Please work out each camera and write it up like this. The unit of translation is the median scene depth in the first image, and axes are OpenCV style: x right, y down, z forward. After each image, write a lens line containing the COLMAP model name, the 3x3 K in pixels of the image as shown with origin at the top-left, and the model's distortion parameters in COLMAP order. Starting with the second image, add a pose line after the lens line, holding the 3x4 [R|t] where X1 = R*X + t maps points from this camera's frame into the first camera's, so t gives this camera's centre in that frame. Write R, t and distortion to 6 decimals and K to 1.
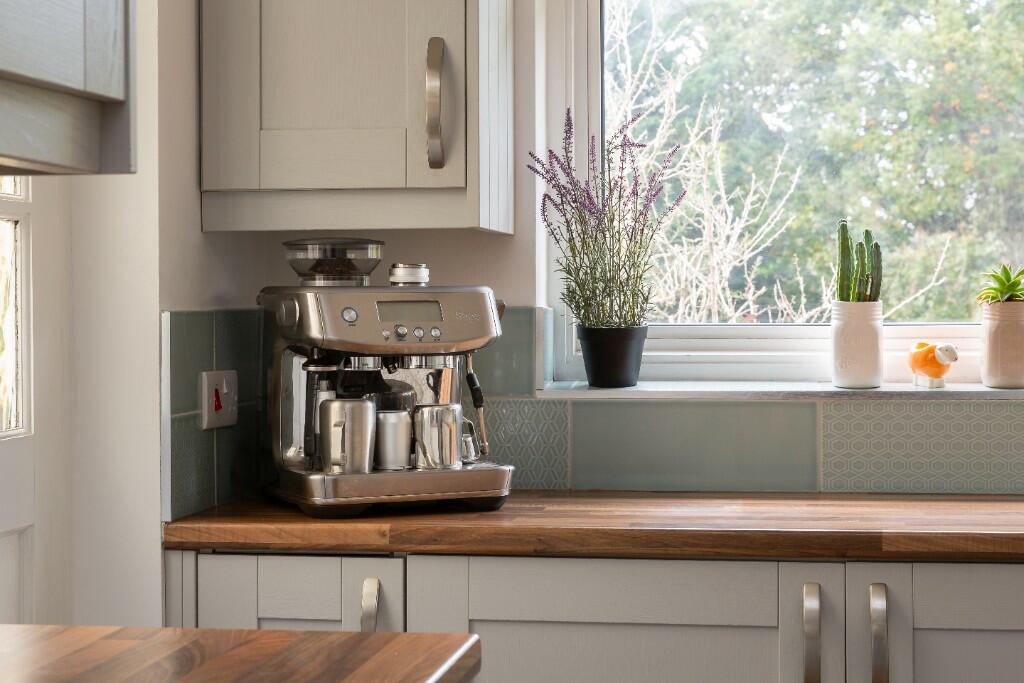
lens RADIAL K [[2060.6, 0, 511.3], [0, 2060.6, 341.2], [0, 0, 1]] dist [0.084831, 0.000000]
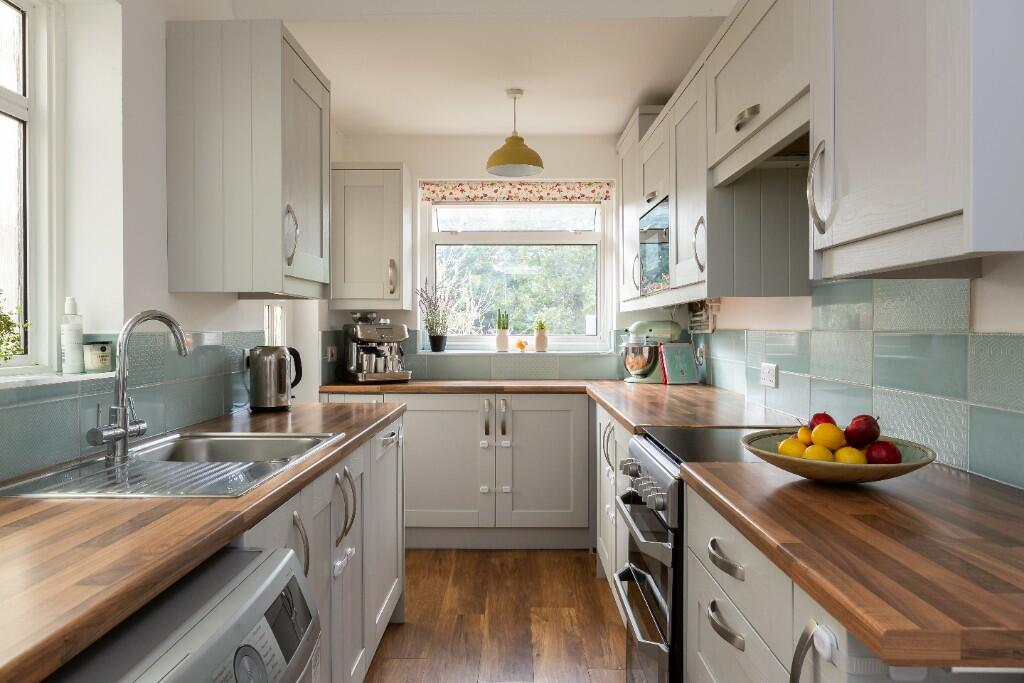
lens RADIAL K [[745.4, 0, 508.8], [0, 745.4, 341.2], [0, 0, 1]] dist [-0.006493, -0.000059]
pose [[0.990337, 0.006551, 0.138526, -0.012129], [-0.006038, 0.999973, -0.004117, 0.008445], [-0.138550, 0.003241, 0.990350, -0.387383]]
